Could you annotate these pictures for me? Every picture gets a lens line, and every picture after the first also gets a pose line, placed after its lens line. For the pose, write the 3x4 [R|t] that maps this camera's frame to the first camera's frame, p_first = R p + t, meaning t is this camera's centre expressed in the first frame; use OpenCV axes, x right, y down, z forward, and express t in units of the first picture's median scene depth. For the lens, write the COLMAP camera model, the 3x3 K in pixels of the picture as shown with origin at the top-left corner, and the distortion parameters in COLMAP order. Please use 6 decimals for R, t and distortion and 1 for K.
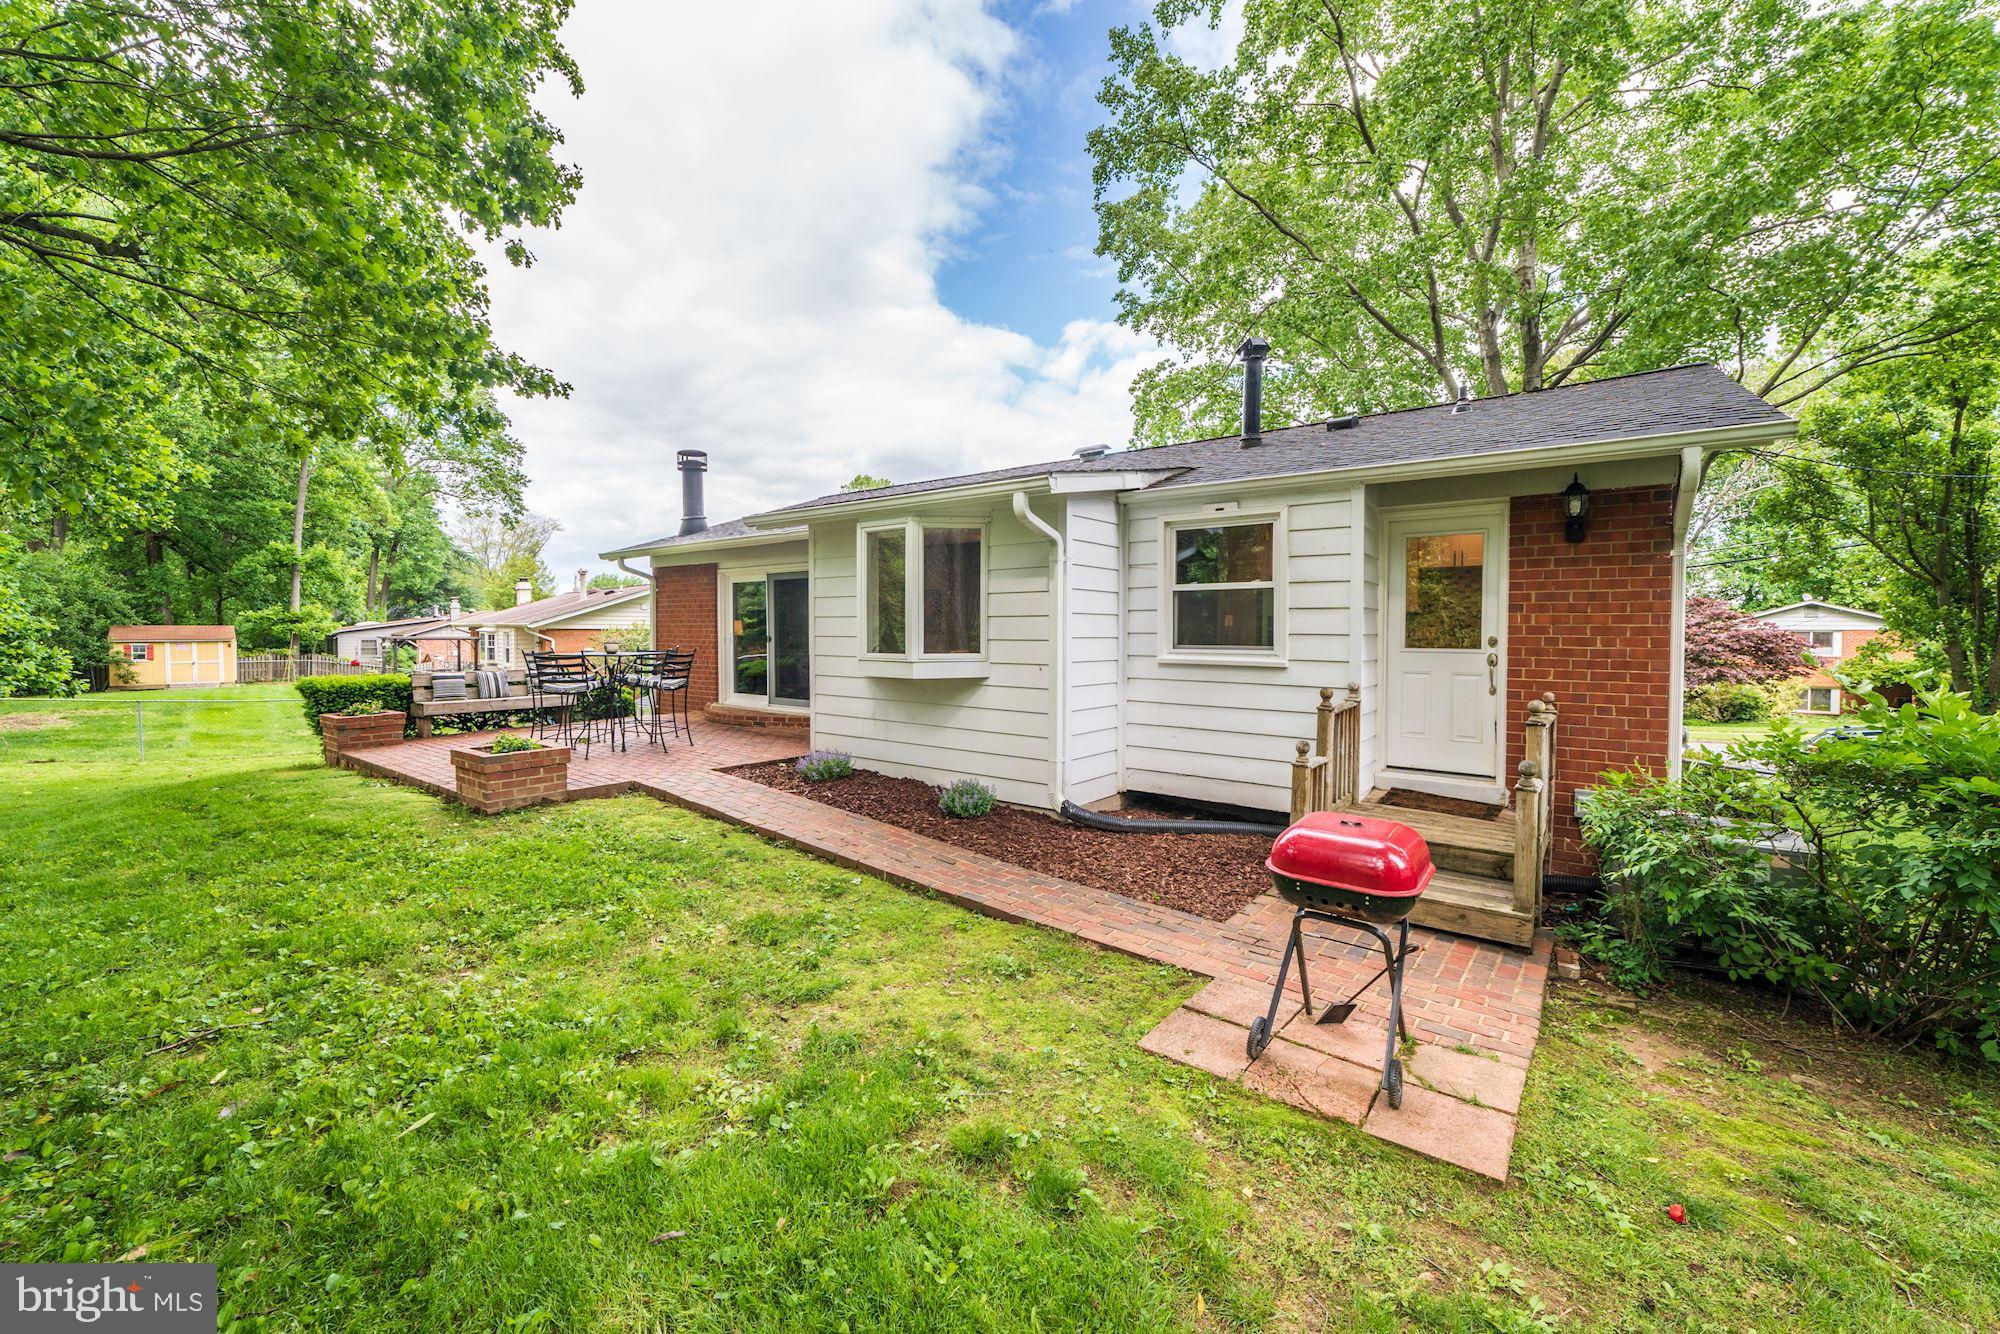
lens RADIAL K [[823.0, 0, 1012.0], [0, 823.0, 660.1], [0, 0, 1]] dist [-0.007228, 0.002626]
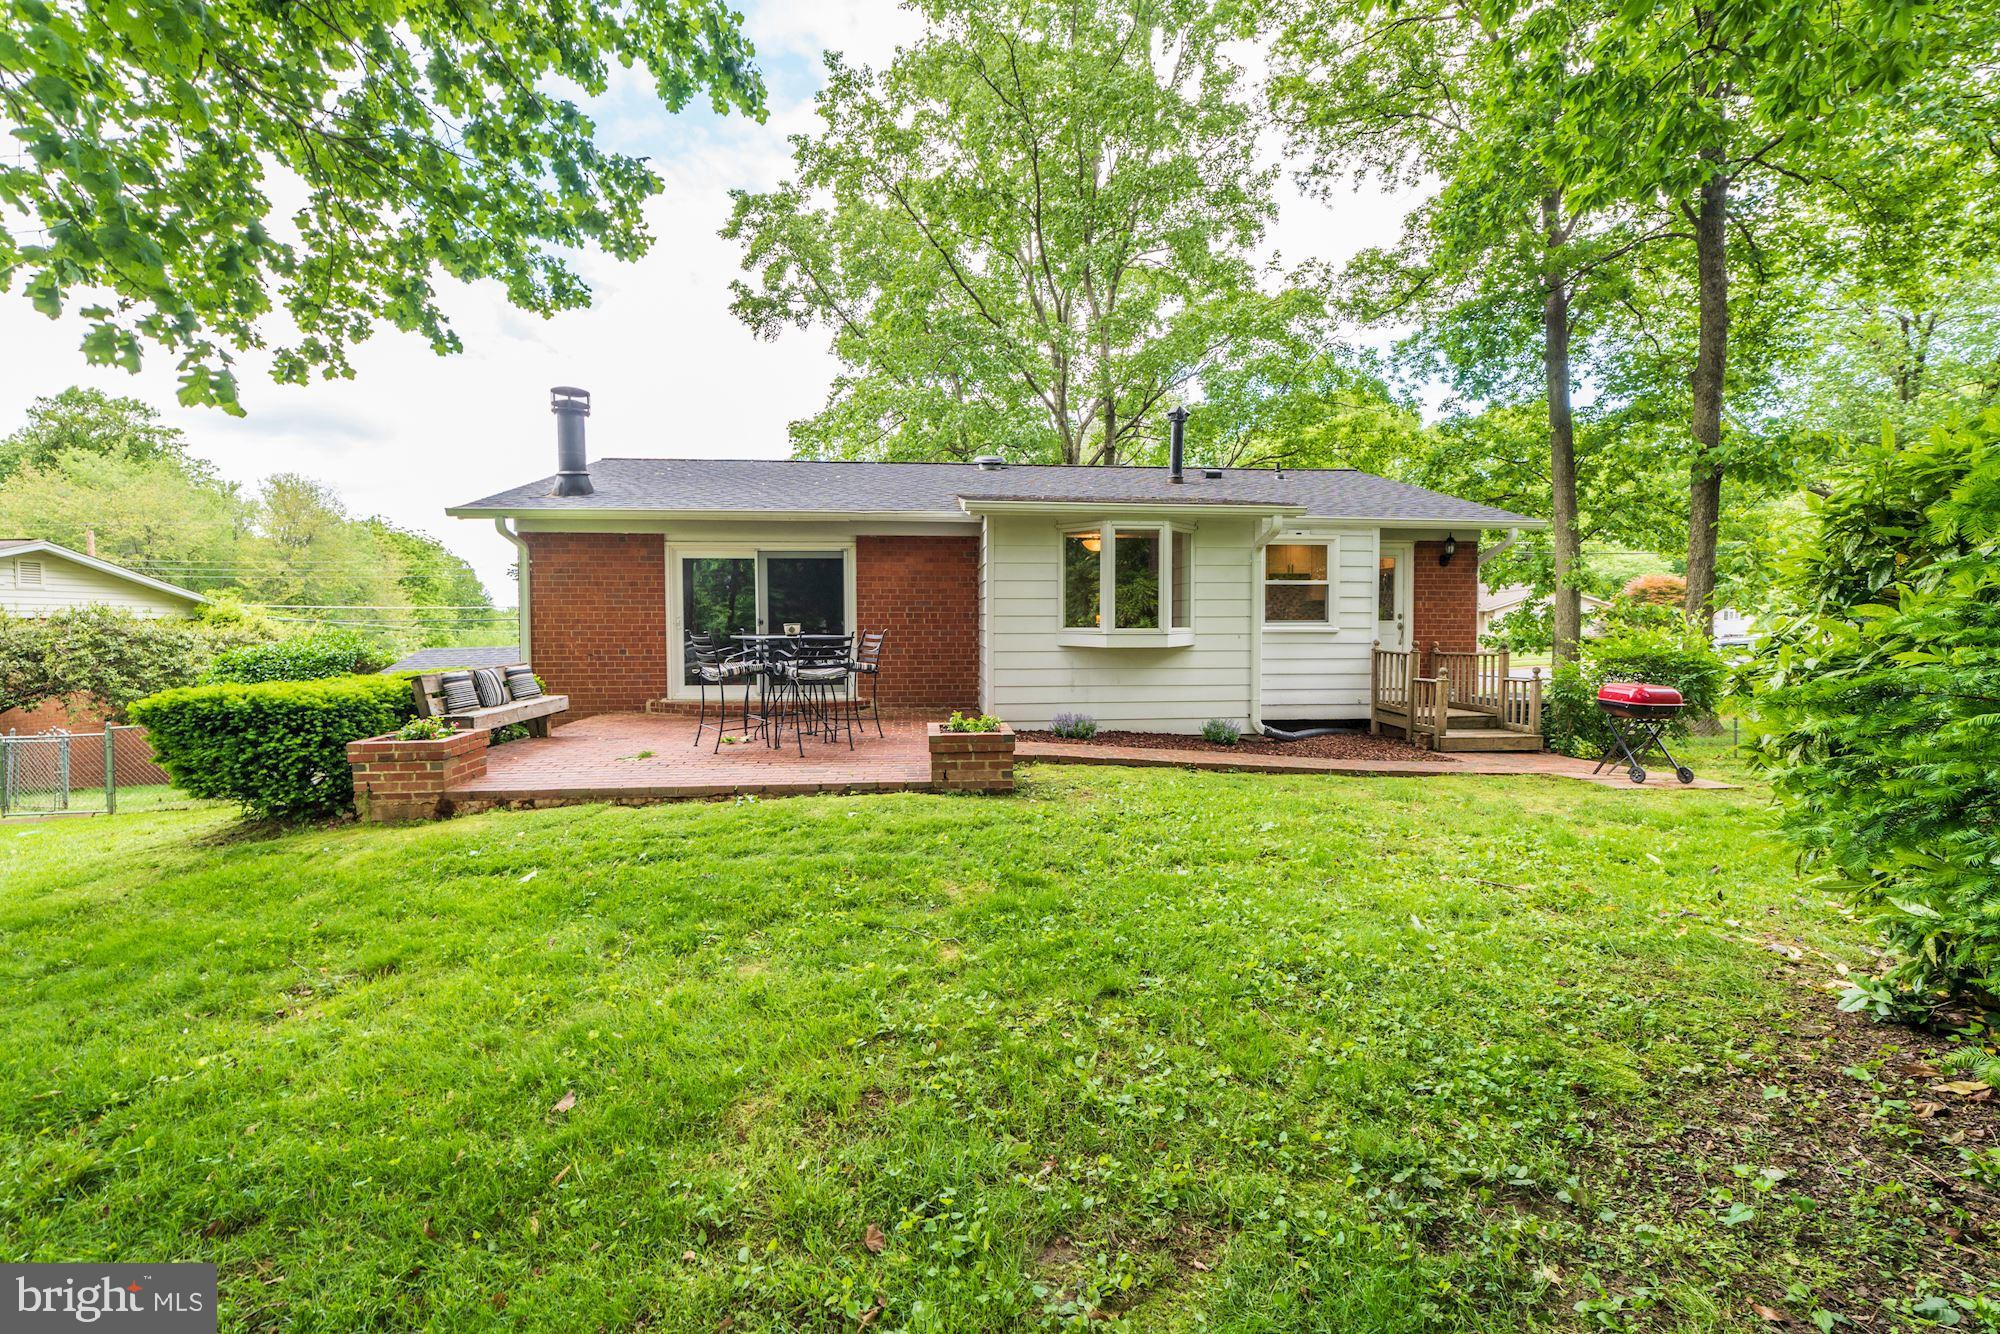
lens RADIAL K [[823.0, 0, 971.4], [0, 823.0, 673.5], [0, 0, 1]] dist [-0.007228, 0.002626]
pose [[0.705479, -0.048559, 0.707065, -1.138018], [0.033430, 0.998820, 0.035241, 0.008403], [-0.707942, -0.001225, 0.706270, 0.271571]]
